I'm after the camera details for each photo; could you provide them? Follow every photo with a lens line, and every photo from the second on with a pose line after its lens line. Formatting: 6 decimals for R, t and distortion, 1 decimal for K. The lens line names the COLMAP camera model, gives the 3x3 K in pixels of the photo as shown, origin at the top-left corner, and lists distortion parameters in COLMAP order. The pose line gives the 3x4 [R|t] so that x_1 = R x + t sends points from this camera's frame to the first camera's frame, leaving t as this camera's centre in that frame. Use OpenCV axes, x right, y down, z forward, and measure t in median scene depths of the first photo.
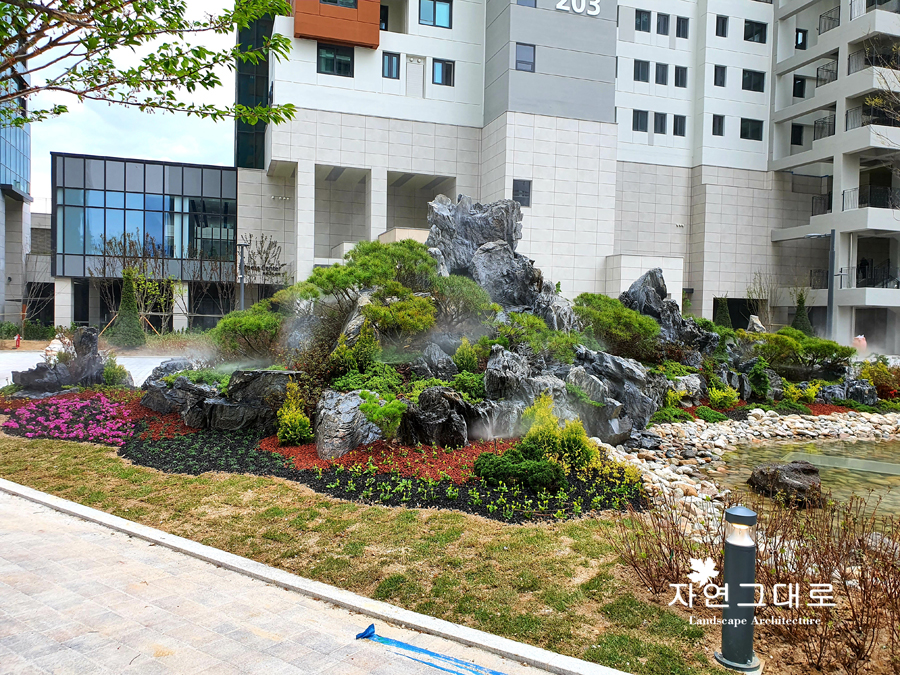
lens RADIAL K [[668.7, 0, 450.0], [0, 668.7, 337.5], [0, 0, 1]] dist [0.004032, -0.000147]
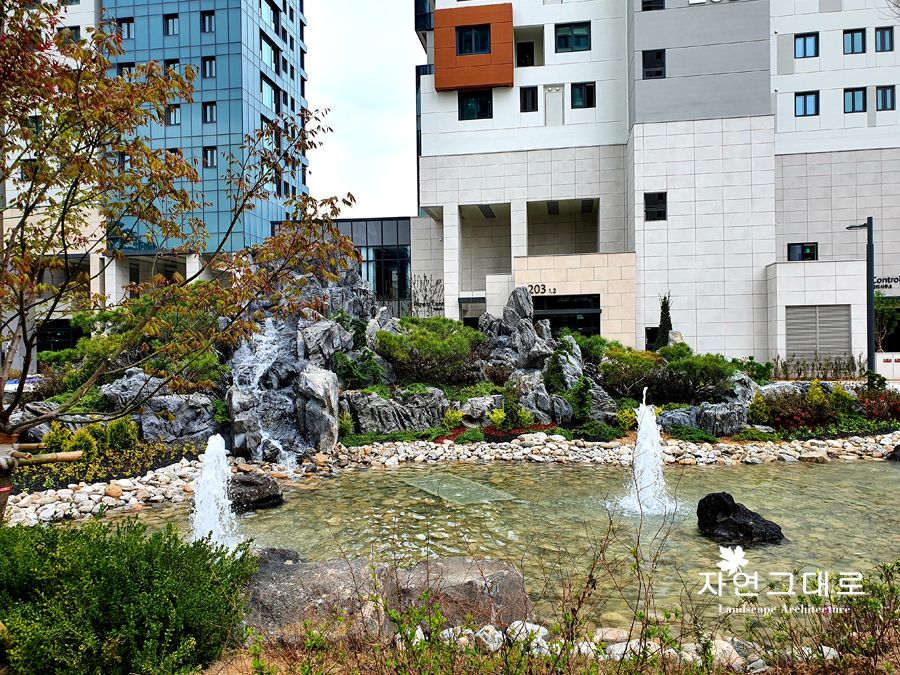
lens RADIAL K [[674.1, 0, 450.0], [0, 674.1, 337.5], [0, 0, 1]] dist [0.055422, -0.085064]
pose [[0.902097, -0.043038, -0.429382, 0.236275], [0.024067, 0.998483, -0.049520, 0.006212], [0.430862, 0.034338, 0.901765, 0.024155]]
